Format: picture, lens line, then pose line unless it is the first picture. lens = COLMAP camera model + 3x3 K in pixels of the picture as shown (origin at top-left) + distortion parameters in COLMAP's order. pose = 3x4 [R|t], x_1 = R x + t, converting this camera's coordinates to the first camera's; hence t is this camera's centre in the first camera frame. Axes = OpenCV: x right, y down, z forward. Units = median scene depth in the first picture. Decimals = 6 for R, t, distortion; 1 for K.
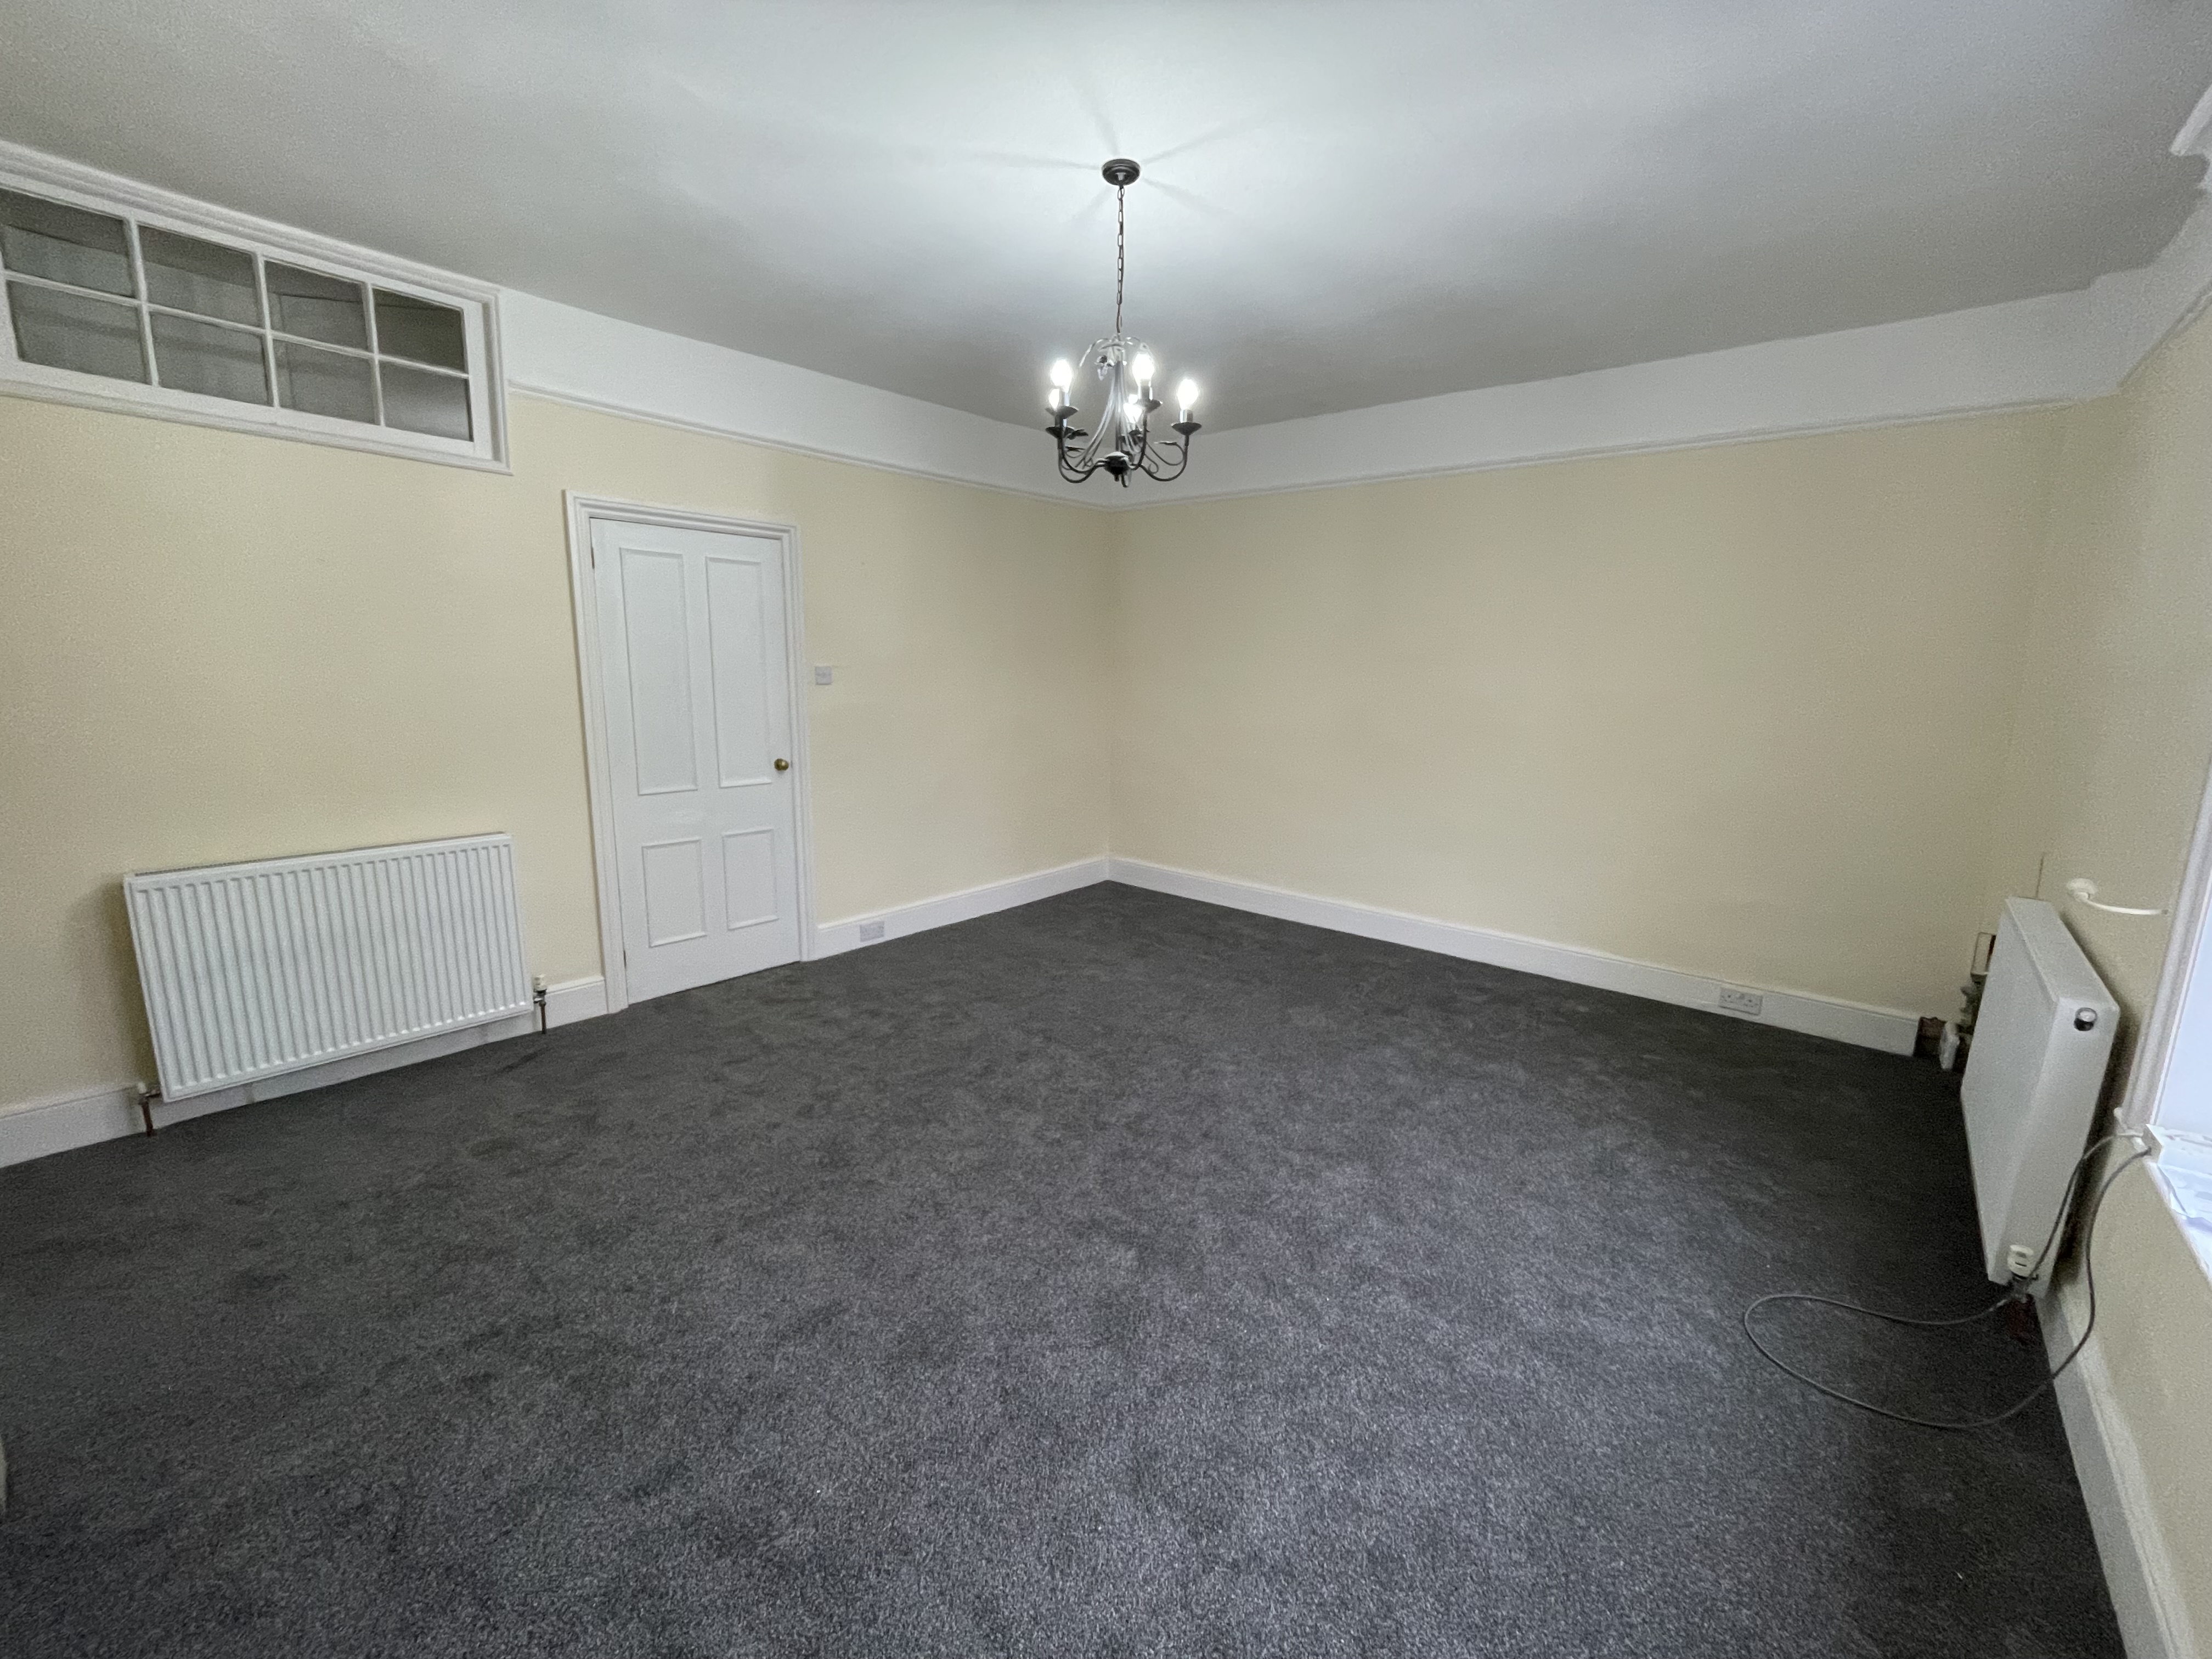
lens RADIAL K [[906.3, 0, 1106.0], [0, 906.3, 829.5], [0, 0, 1]] dist [-0.001993, -0.000066]
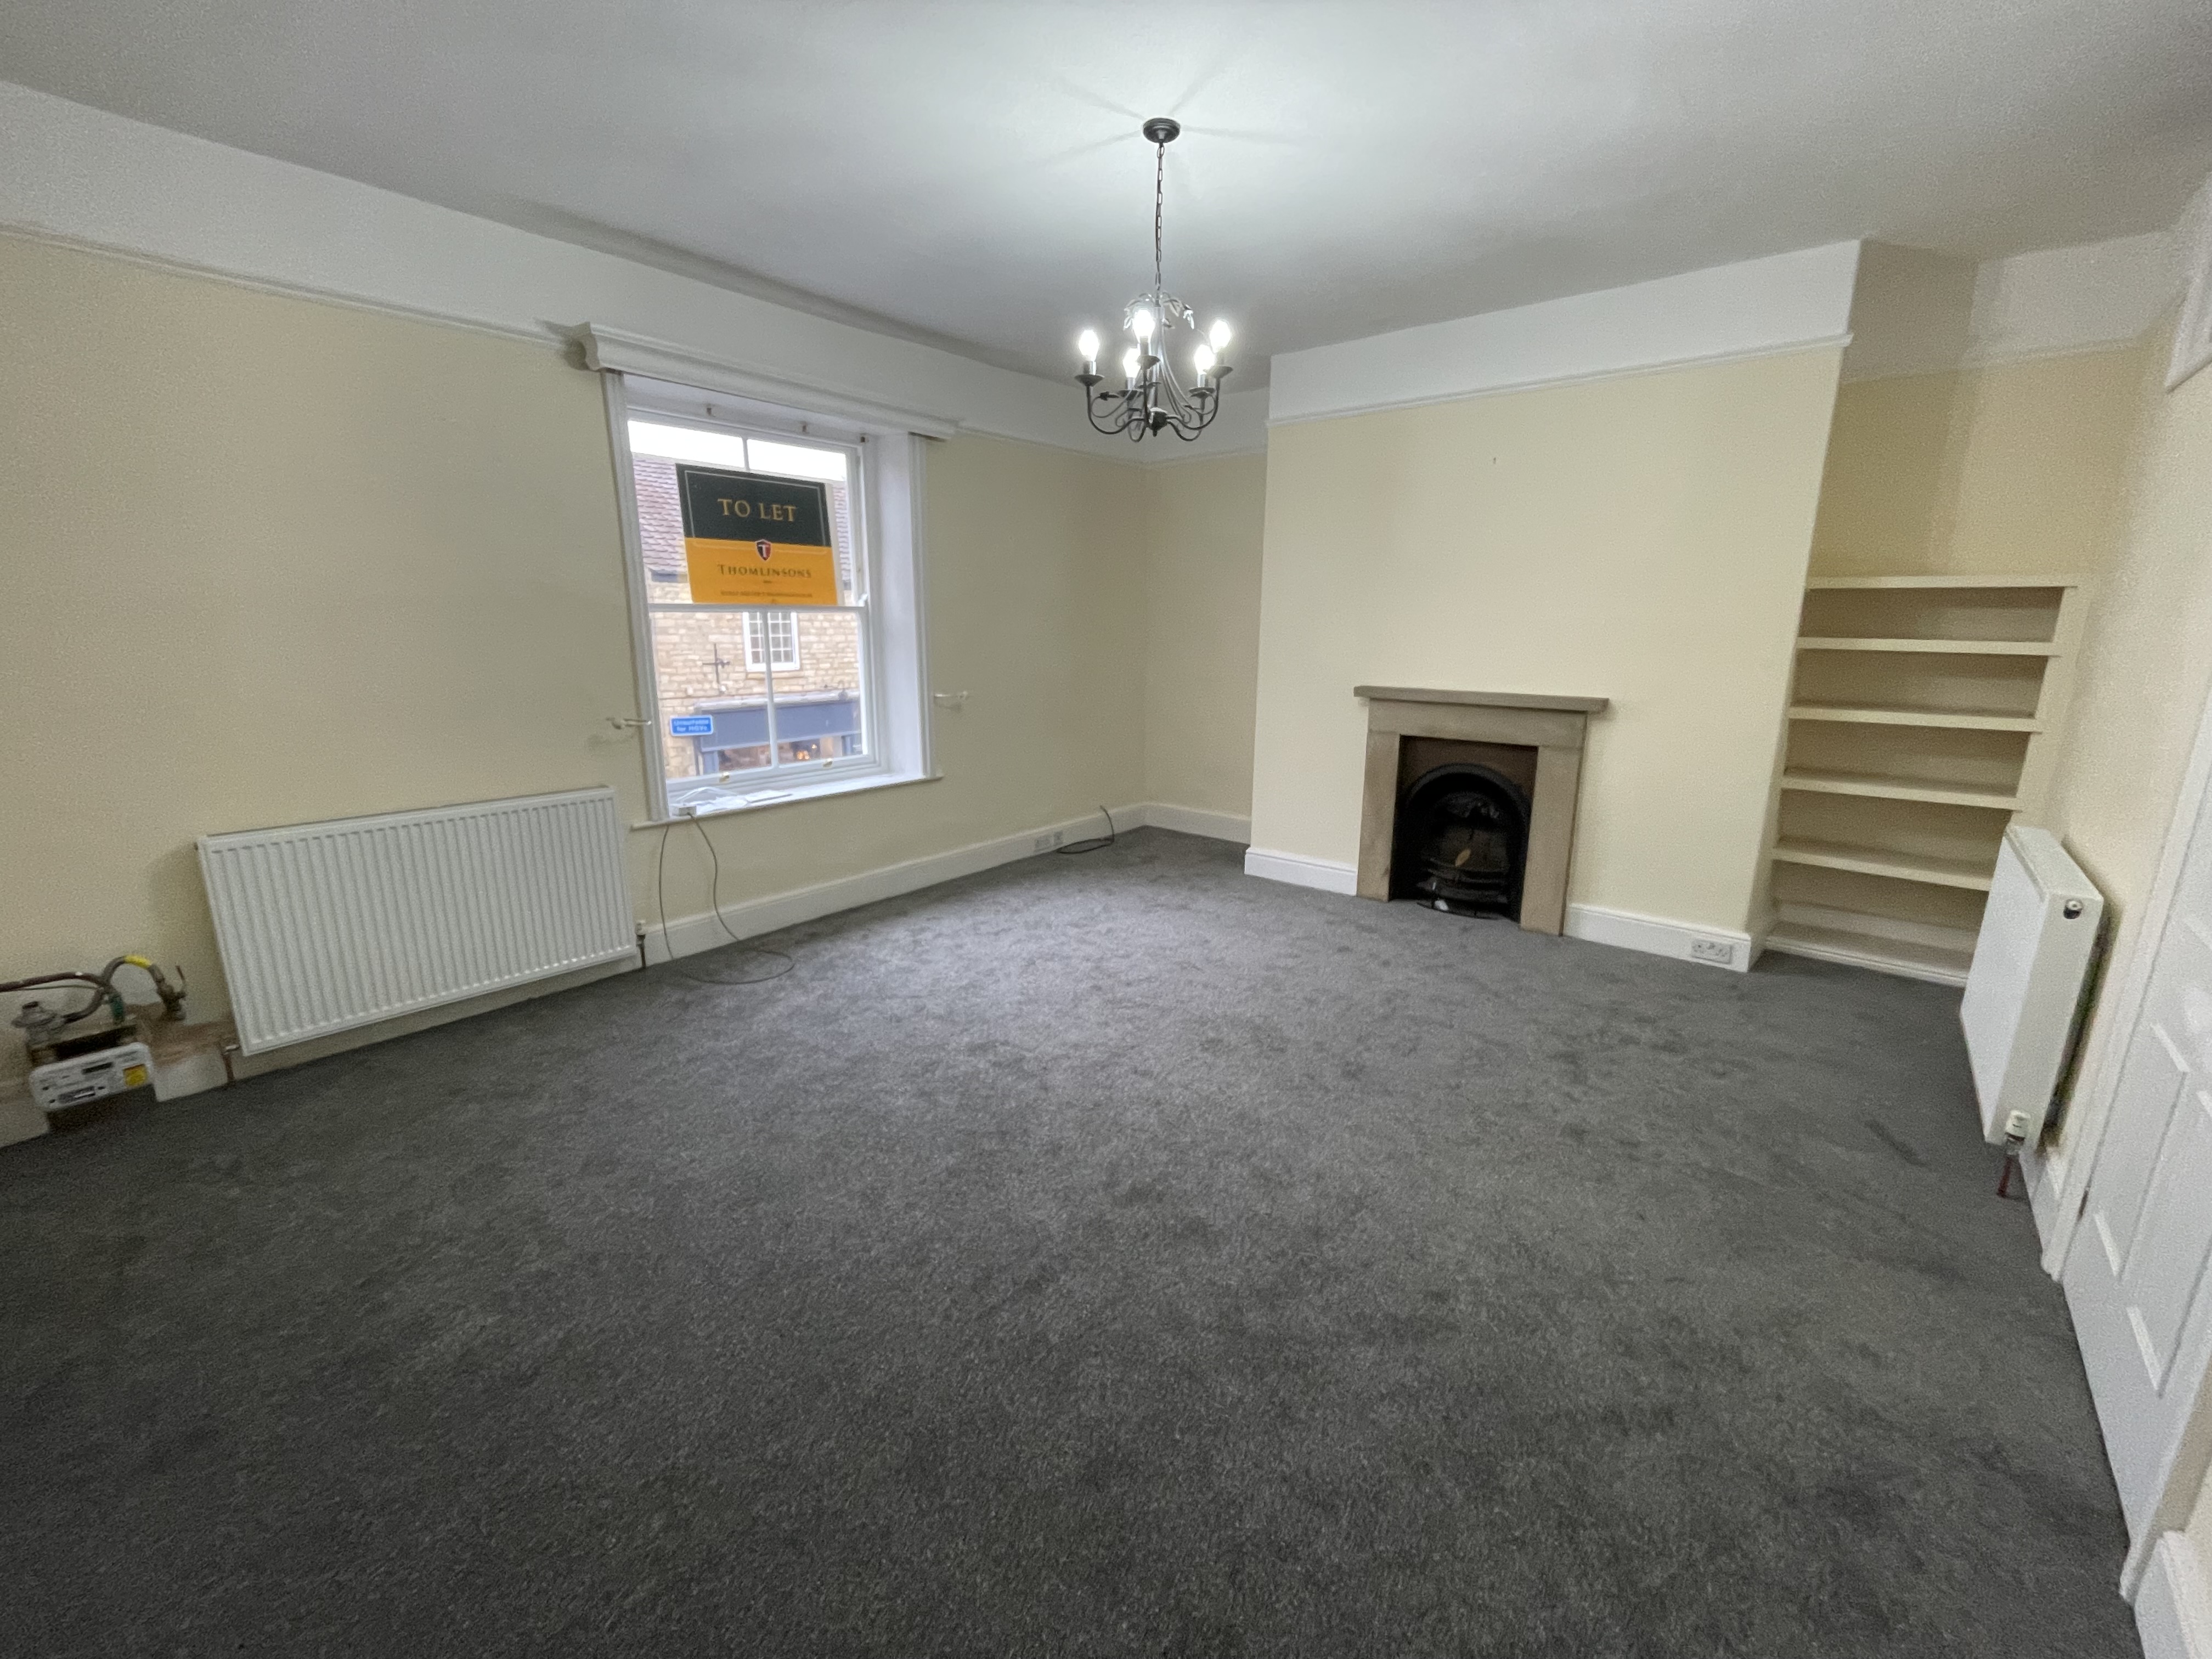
lens RADIAL K [[898.4, 0, 1106.0], [0, 898.4, 829.5], [0, 0, 1]] dist [0.048523, -0.024227]
pose [[0.999612, -0.019889, 0.019517, -0.080560], [0.019041, 0.998906, 0.042719, 0.018694], [-0.020346, -0.042330, 0.998896, -0.066112]]
